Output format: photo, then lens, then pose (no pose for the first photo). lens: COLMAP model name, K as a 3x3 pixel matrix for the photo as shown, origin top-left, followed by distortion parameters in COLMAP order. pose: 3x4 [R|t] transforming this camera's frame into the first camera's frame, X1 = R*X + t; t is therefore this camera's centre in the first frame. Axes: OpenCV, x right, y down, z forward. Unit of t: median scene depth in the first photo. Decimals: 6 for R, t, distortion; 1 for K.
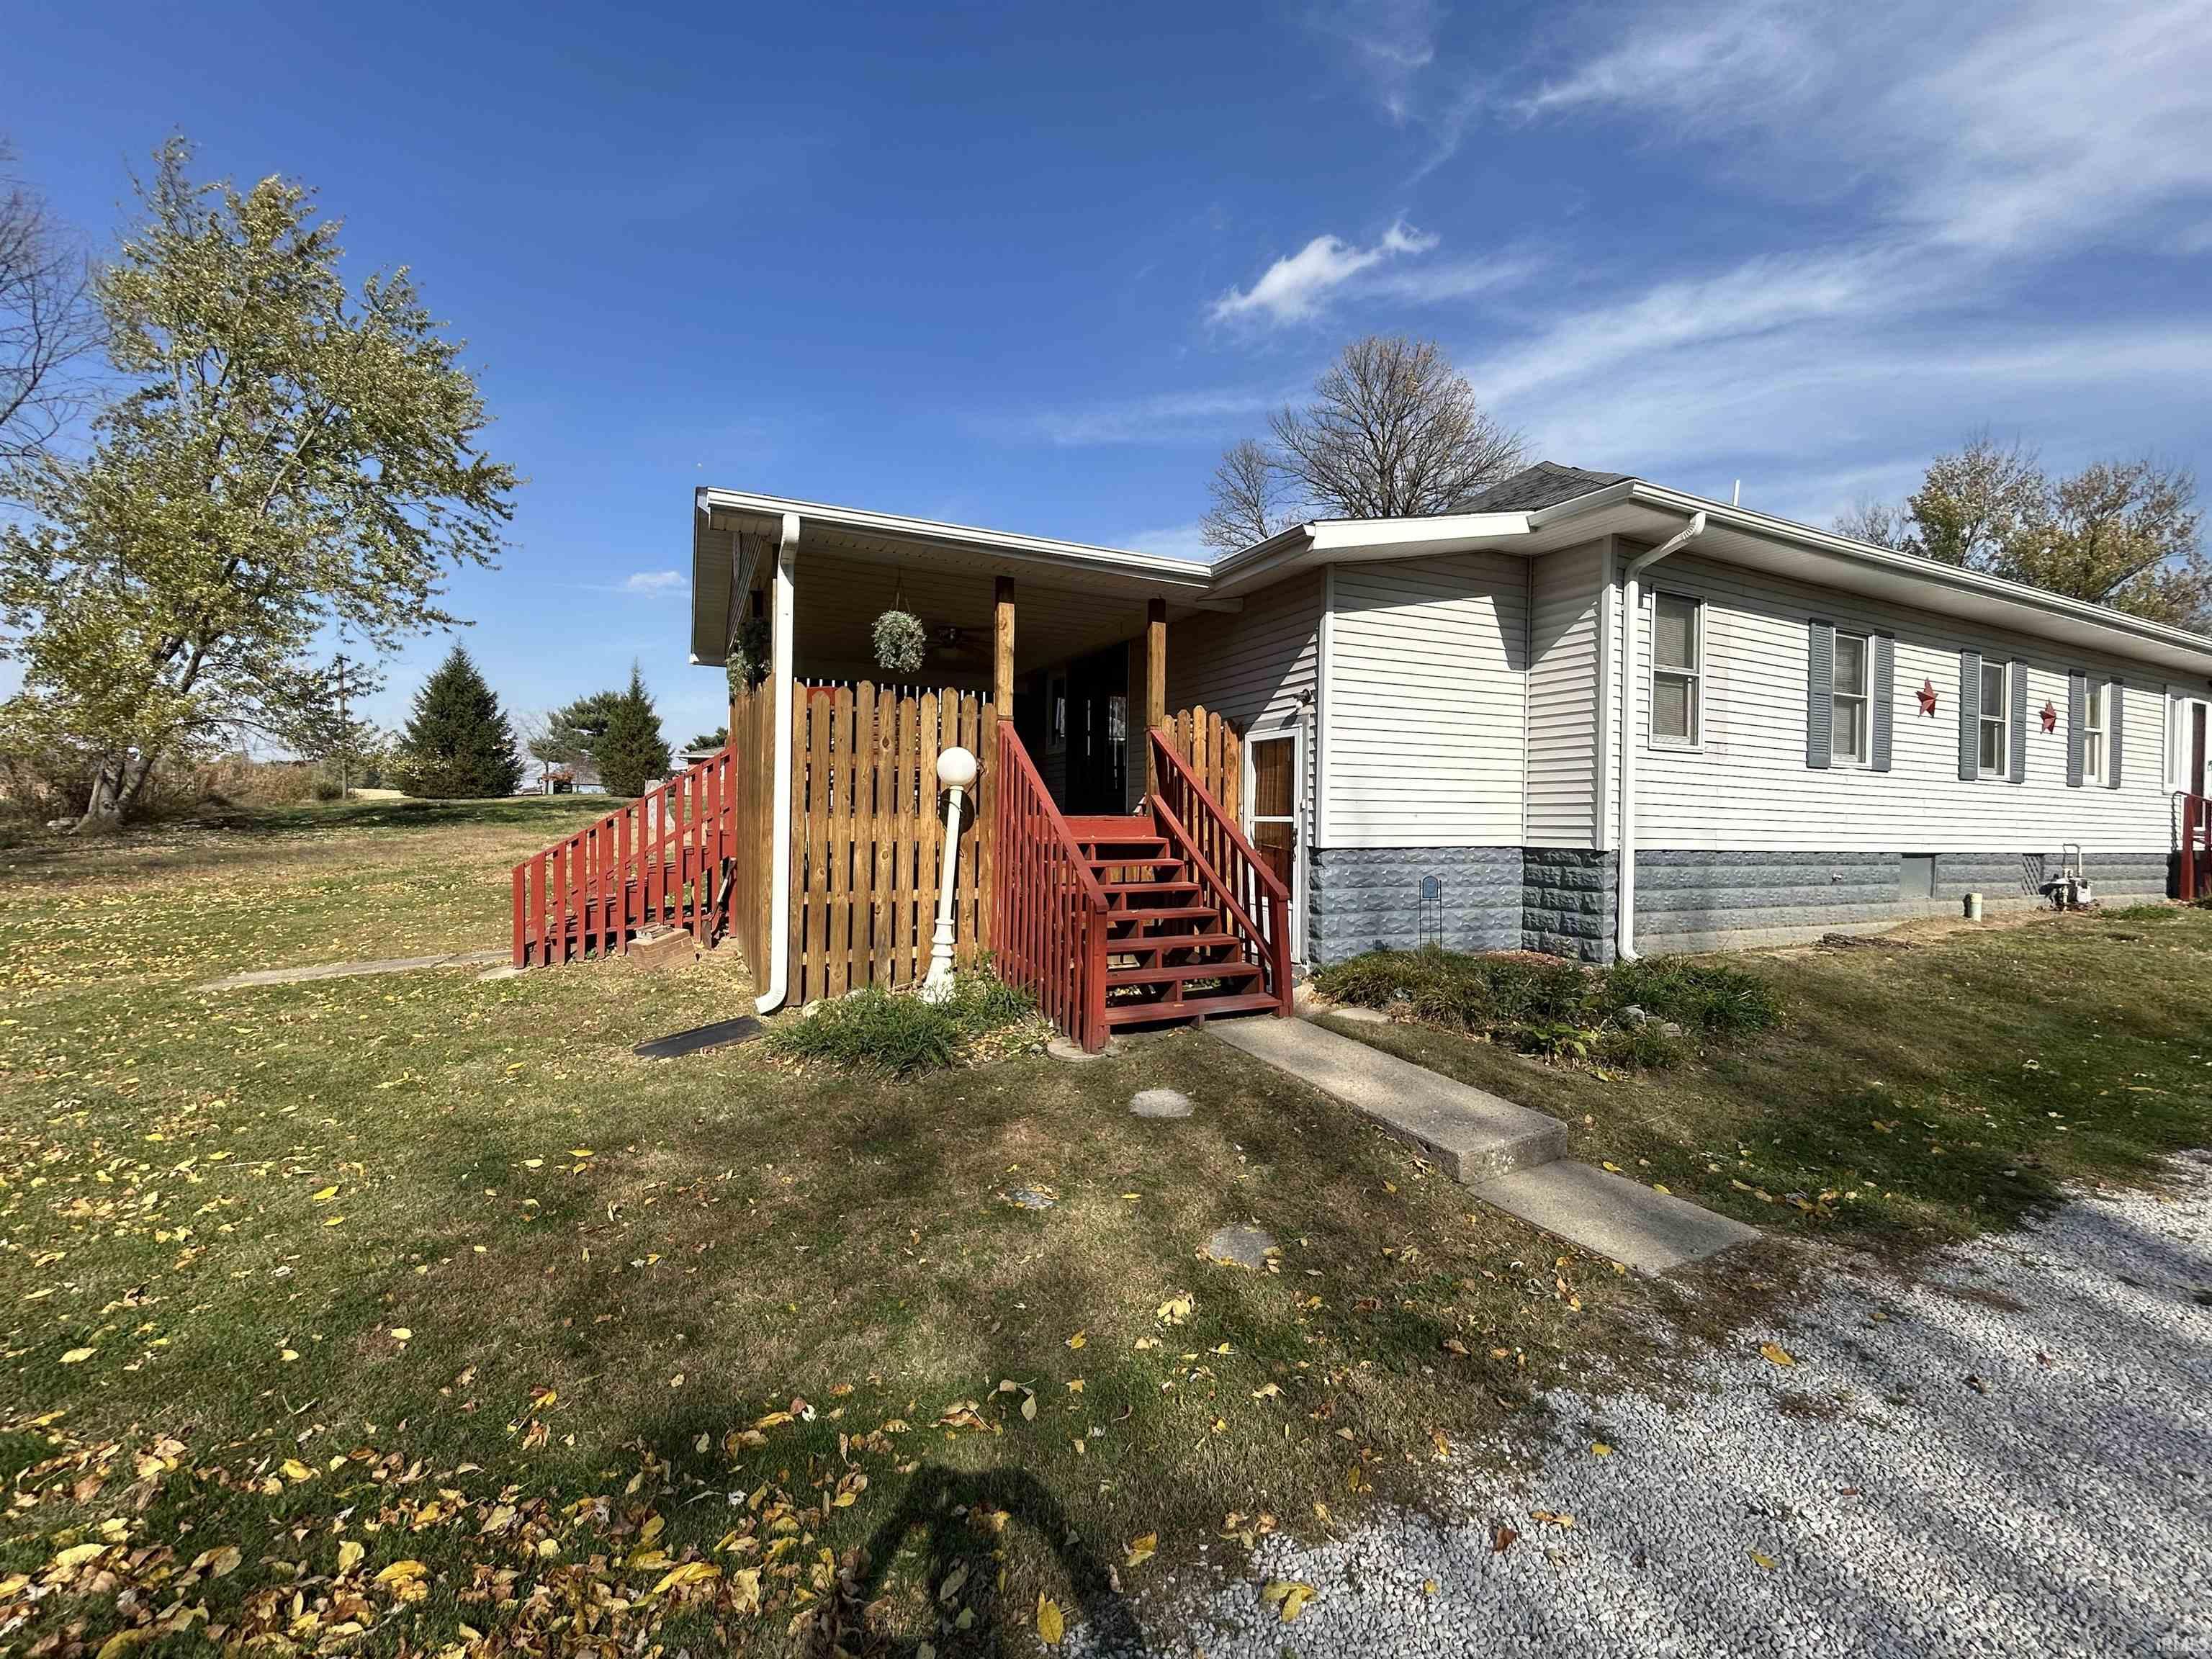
lens RADIAL K [[899.4, 0, 1106.0], [0, 899.4, 829.5], [0, 0, 1]] dist [0.000052, -0.000722]
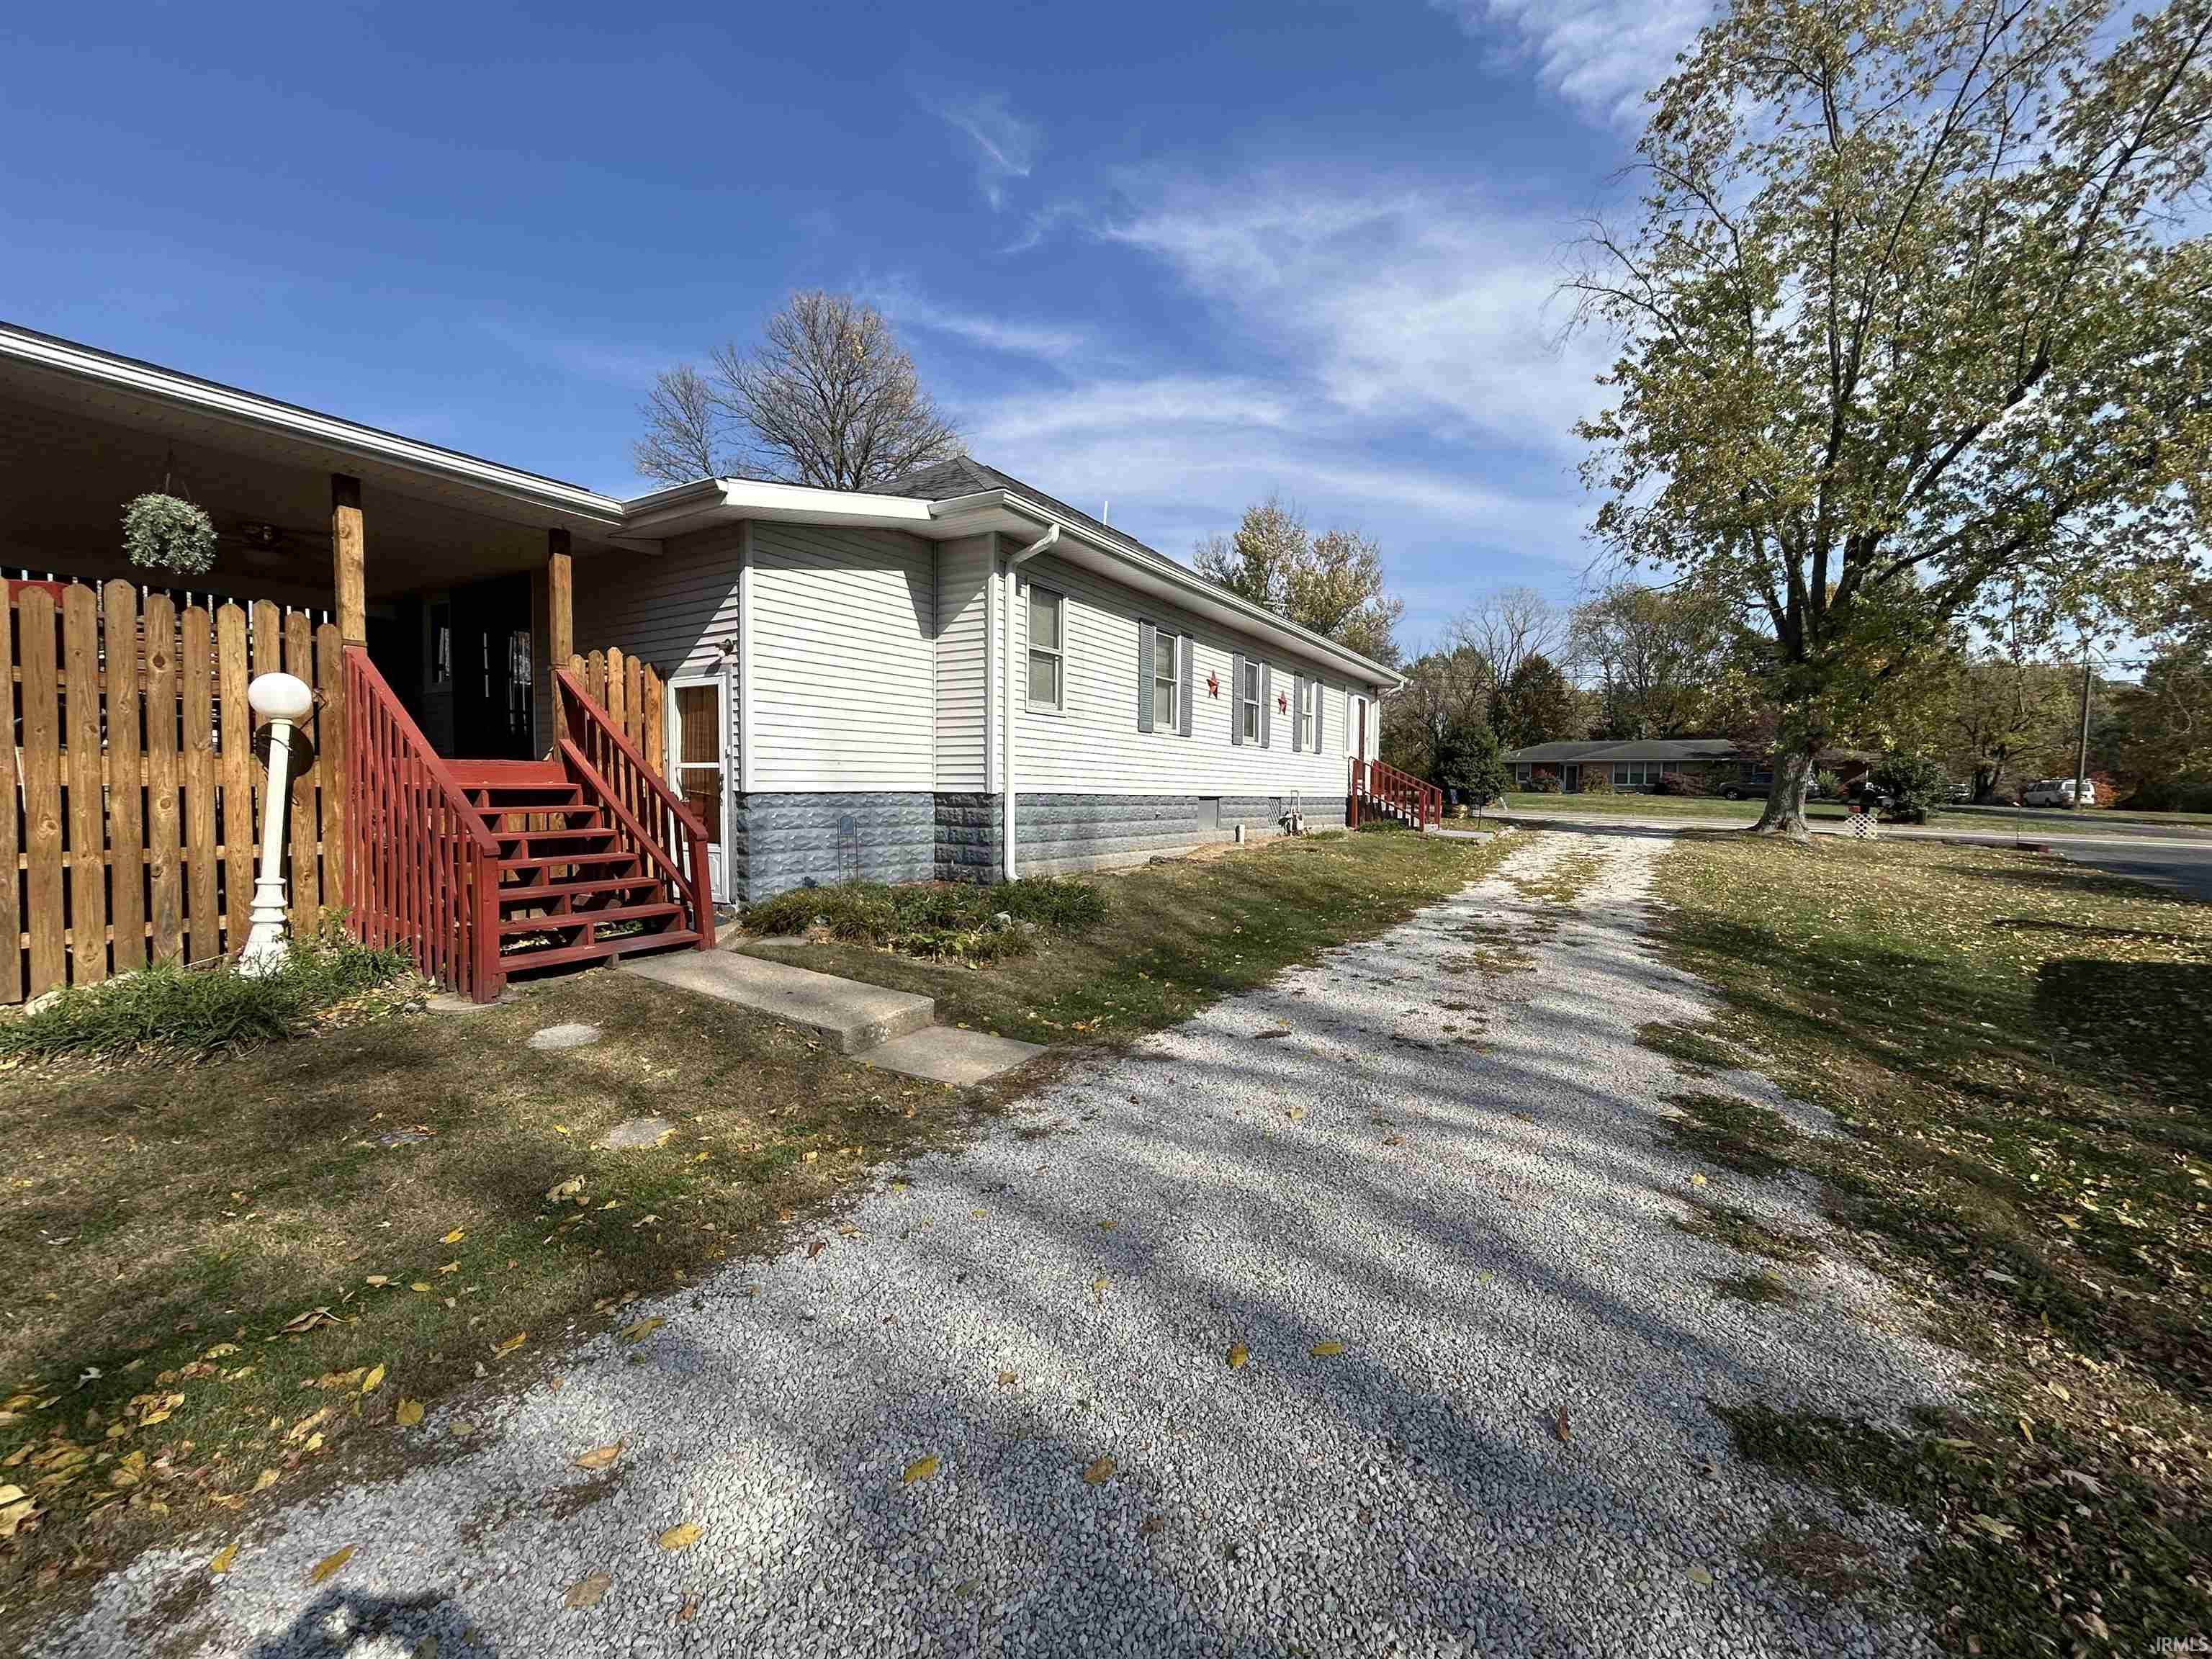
lens RADIAL K [[892.7, 0, 1094.9], [0, 892.7, 828.7], [0, 0, 1]] dist [0.002720, 0.000435]
pose [[0.843498, -0.029305, 0.536332, 0.019866], [0.005733, 0.998945, 0.045566, 0.017145], [-0.537101, -0.035360, 0.842776, -0.099392]]
